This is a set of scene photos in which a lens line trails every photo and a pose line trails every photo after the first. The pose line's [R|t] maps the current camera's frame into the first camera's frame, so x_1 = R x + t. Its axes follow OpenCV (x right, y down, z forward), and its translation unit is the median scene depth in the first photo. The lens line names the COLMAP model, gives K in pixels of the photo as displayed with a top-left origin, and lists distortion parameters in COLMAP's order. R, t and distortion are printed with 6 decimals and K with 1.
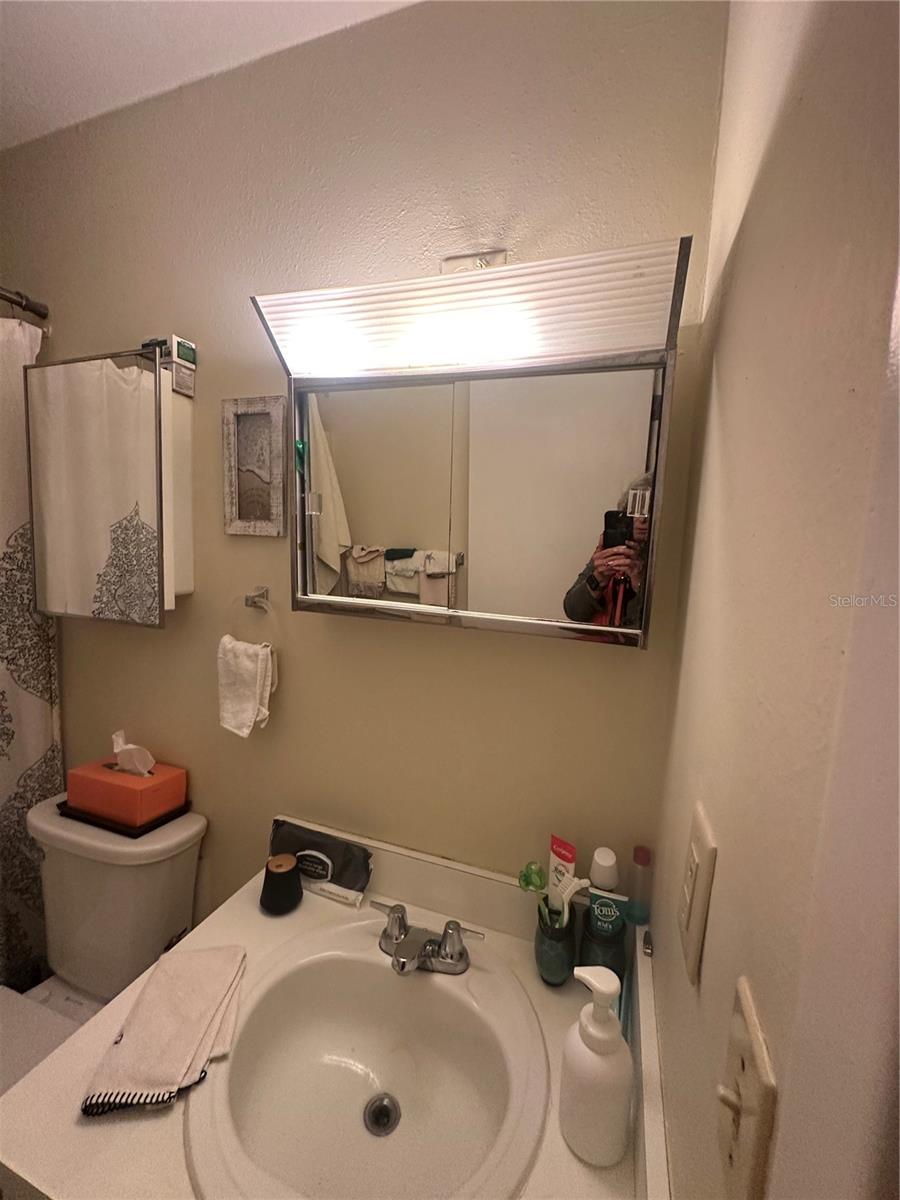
lens RADIAL K [[475.7, 0, 450.0], [0, 475.7, 600.0], [0, 0, 1]] dist [-0.004346, 0.000086]
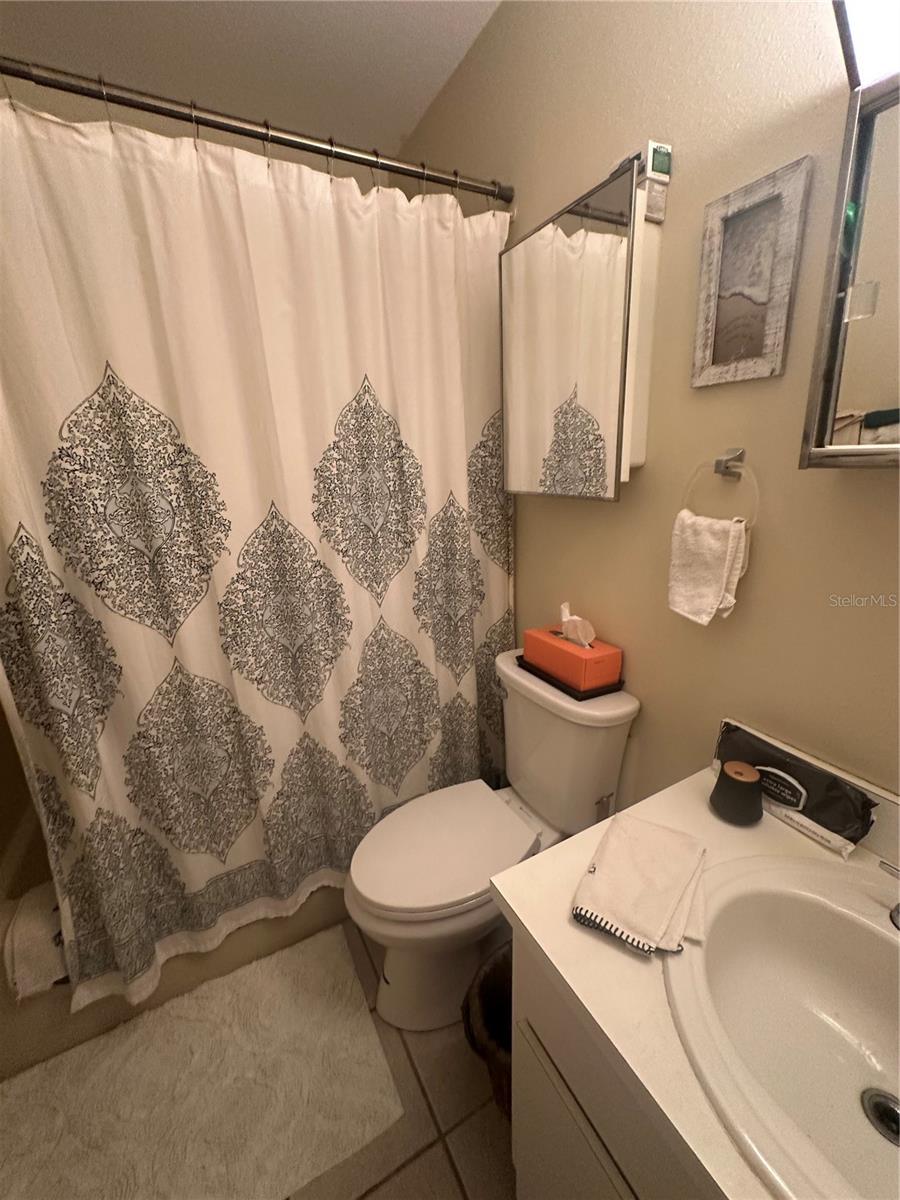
lens RADIAL K [[475.7, 0, 450.0], [0, 475.7, 600.0], [0, 0, 1]] dist [-0.004346, 0.000086]
pose [[0.736894, 0.121725, -0.664959, -0.187940], [0.005935, 0.982452, 0.186420, 0.072902], [0.675982, -0.141318, 0.723241, 0.049397]]
